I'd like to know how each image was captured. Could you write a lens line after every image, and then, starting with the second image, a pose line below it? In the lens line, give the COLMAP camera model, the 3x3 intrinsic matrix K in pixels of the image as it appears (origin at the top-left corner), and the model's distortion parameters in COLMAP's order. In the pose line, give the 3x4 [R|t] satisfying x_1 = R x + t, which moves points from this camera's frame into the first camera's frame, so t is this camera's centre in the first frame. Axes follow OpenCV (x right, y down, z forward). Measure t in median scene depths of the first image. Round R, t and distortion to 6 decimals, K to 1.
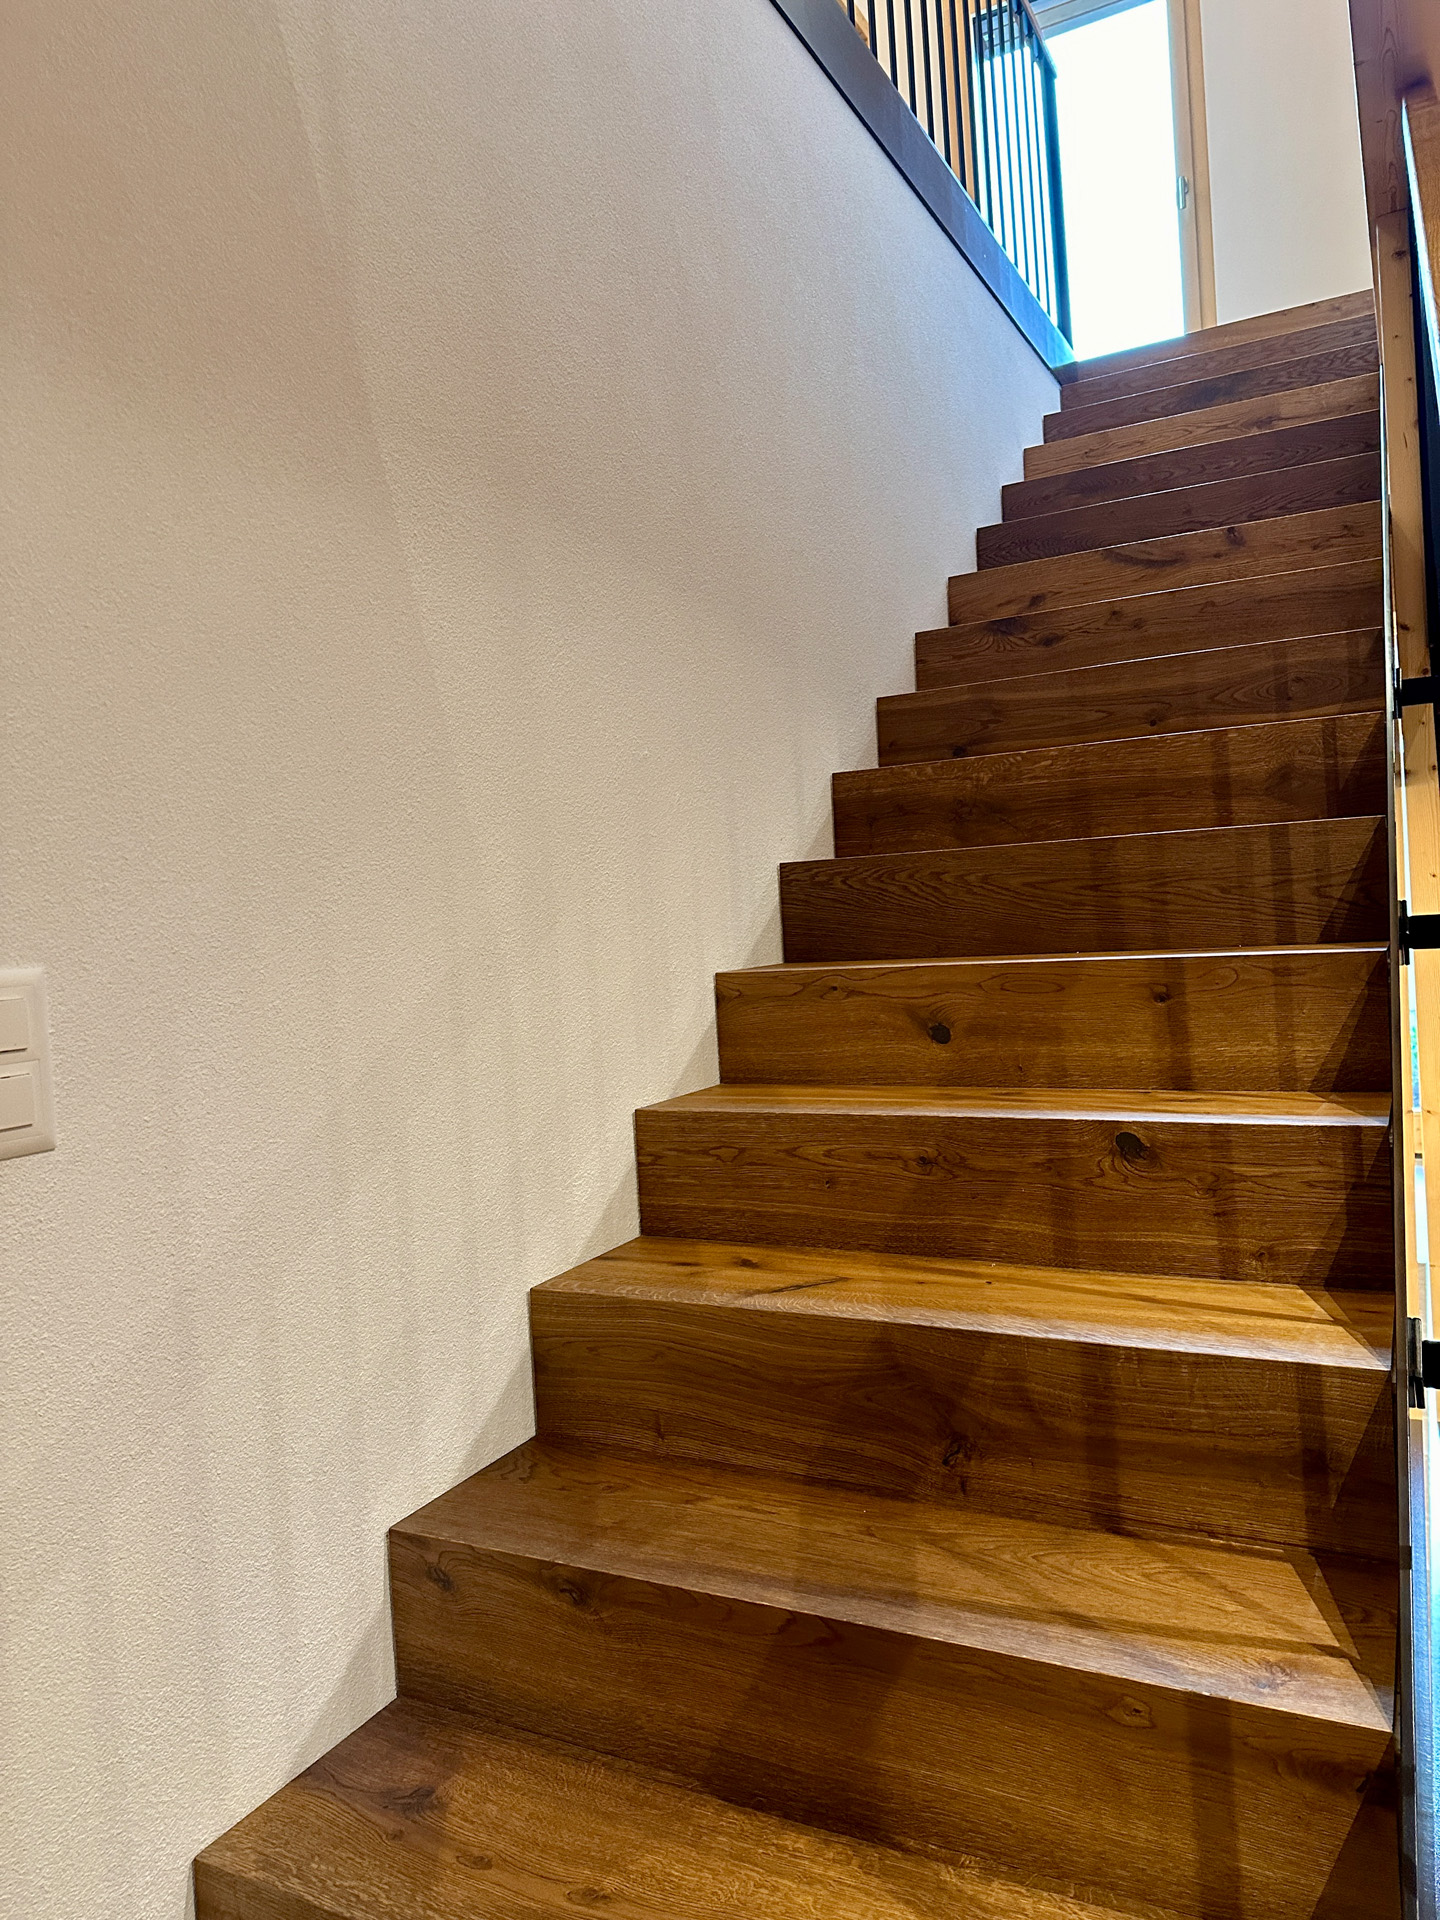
lens RADIAL K [[1343.0, 0, 710.4], [0, 1343.0, 955.5], [0, 0, 1]] dist [0.039127, -0.060314]
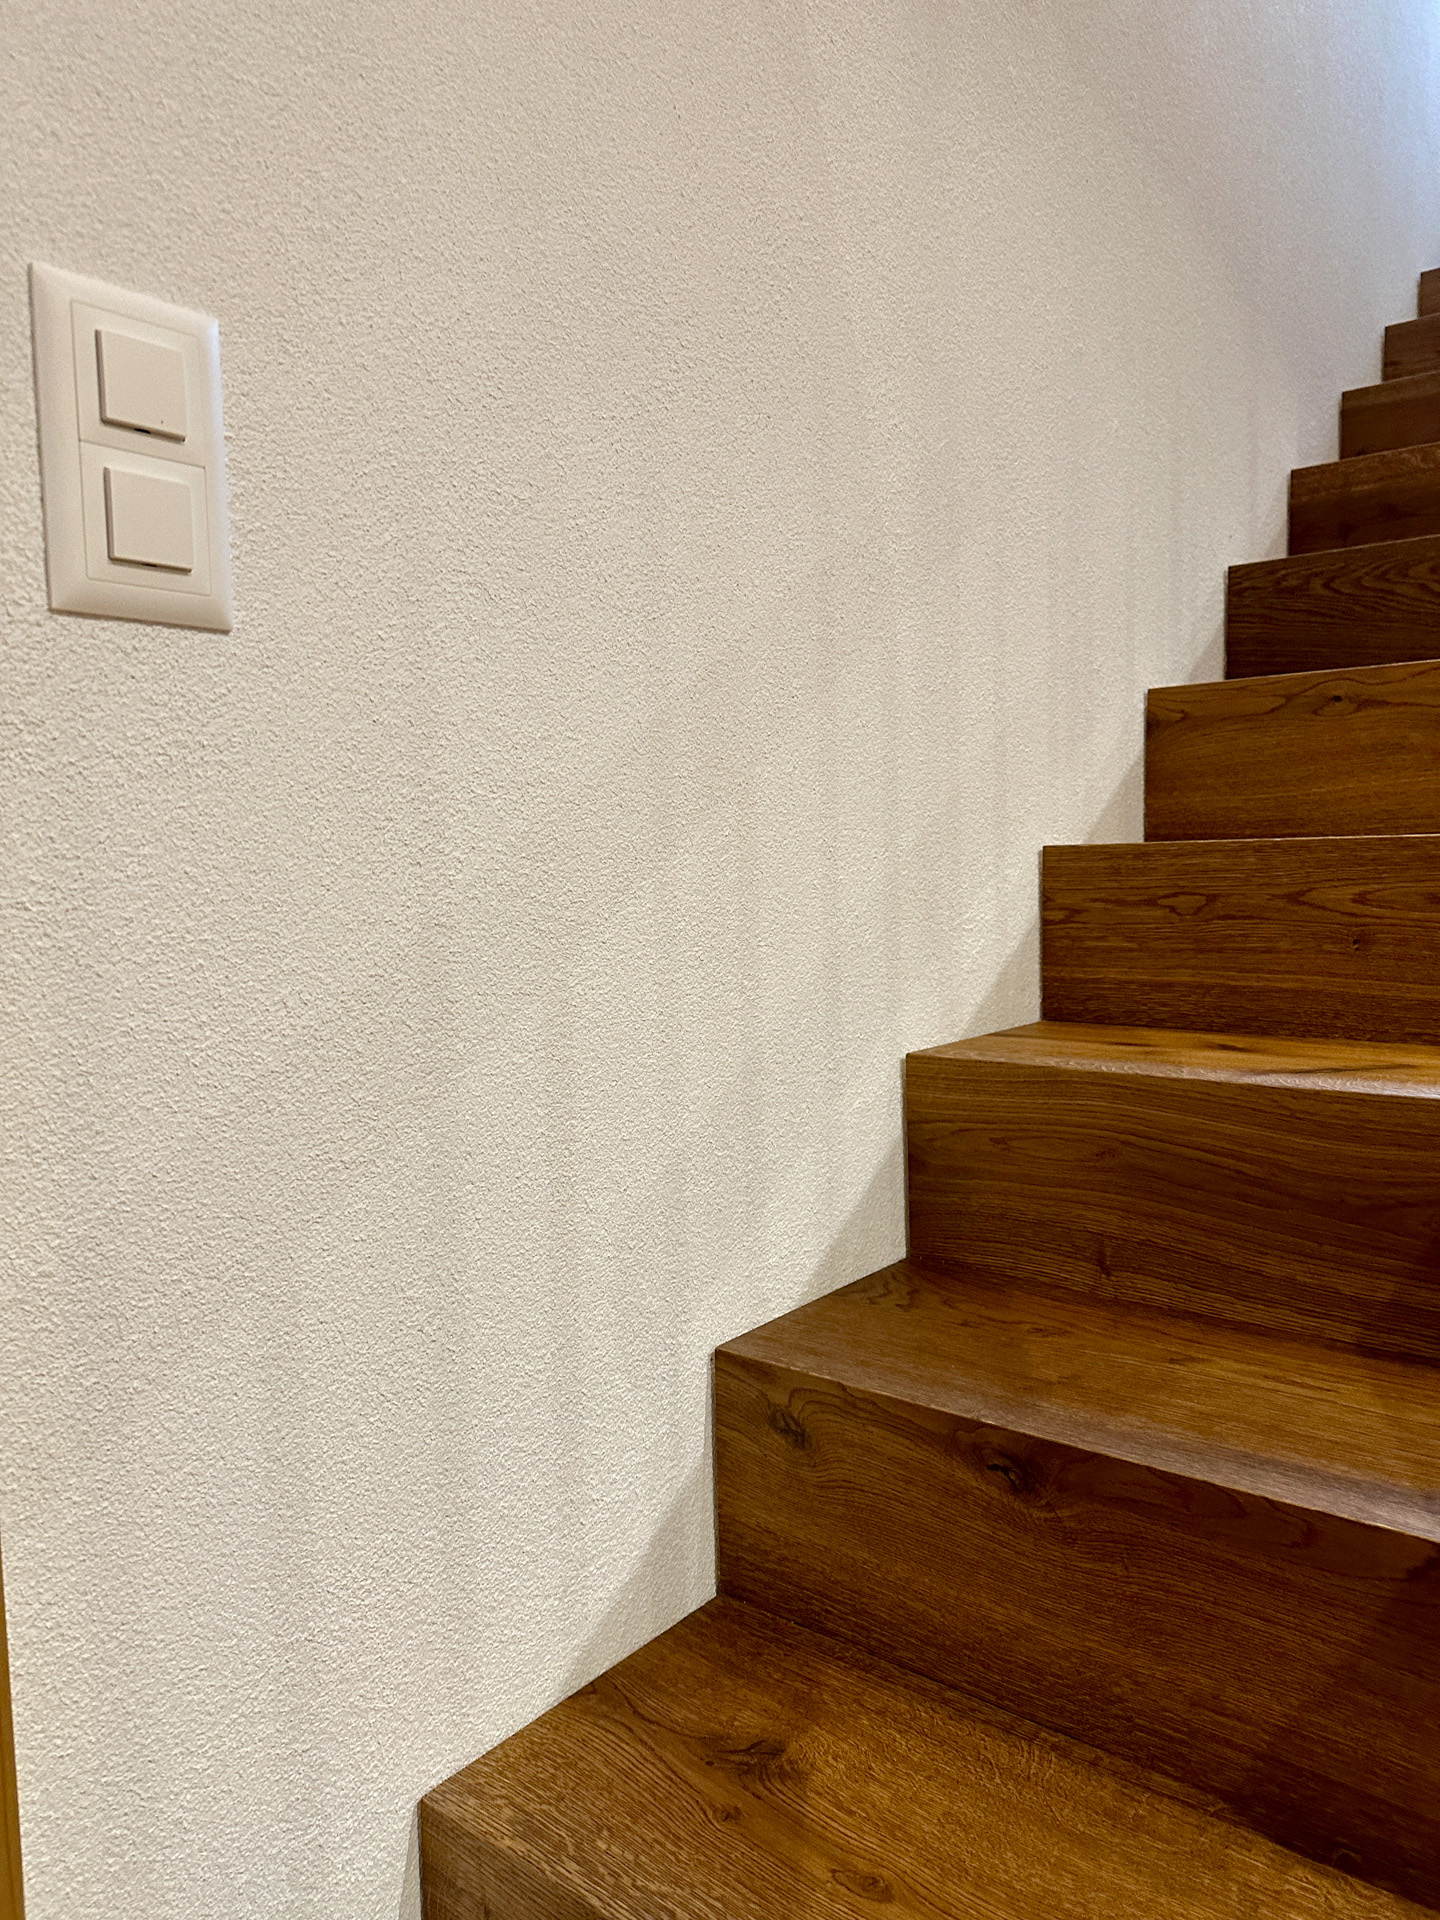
lens RADIAL K [[1393.8, 0, 720.0], [0, 1393.8, 960.0], [0, 0, 1]] dist [0.090647, -0.115928]
pose [[0.980674, 0.049531, -0.189276, -0.114162], [-0.037119, 0.996956, 0.068567, 0.184460], [0.192096, -0.060217, 0.979527, 0.328593]]
